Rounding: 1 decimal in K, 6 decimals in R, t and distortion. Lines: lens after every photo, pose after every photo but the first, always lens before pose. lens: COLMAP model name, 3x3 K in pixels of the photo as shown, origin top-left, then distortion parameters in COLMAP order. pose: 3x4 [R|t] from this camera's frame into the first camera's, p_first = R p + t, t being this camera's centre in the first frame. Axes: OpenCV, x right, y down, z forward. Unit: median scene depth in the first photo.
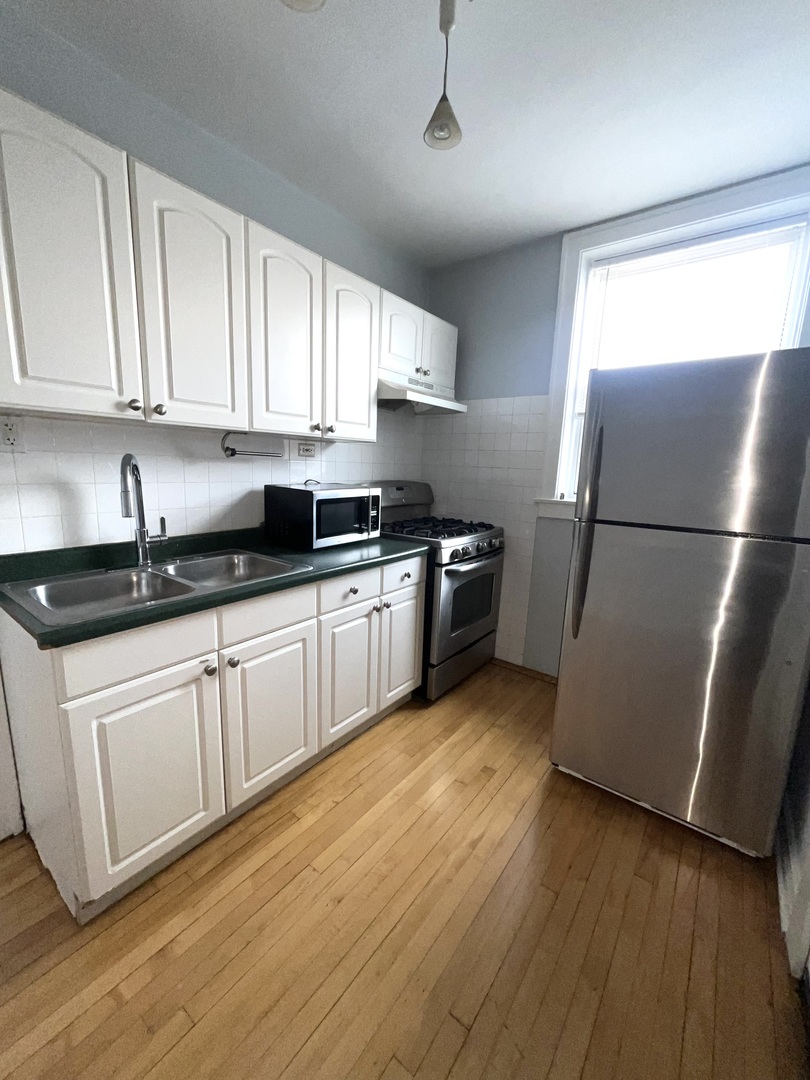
lens RADIAL K [[437.6, 0, 398.5], [0, 437.6, 544.9], [0, 0, 1]] dist [-0.003356, 0.000075]
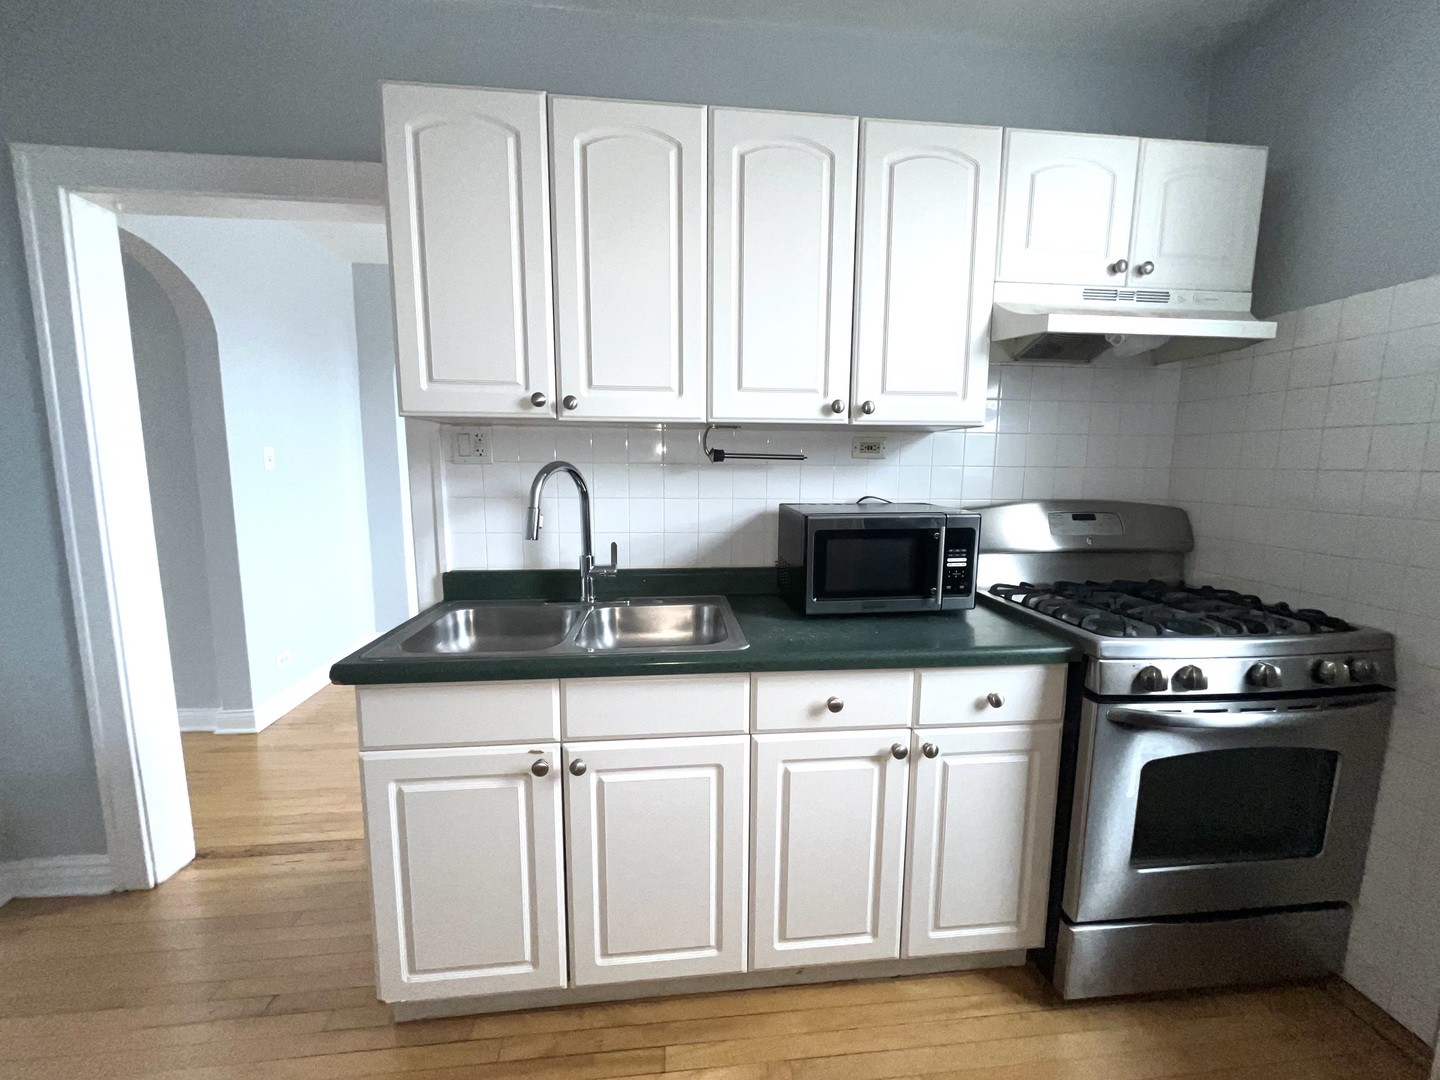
lens RADIAL K [[583.4, 0, 720.0], [0, 583.4, 540.0], [0, 0, 1]] dist [-0.003356, 0.000075]
pose [[0.687559, 0.065612, -0.723158, 0.264712], [-0.116957, 0.992913, -0.021113, -0.055057], [0.716648, 0.099095, 0.690360, 0.346868]]
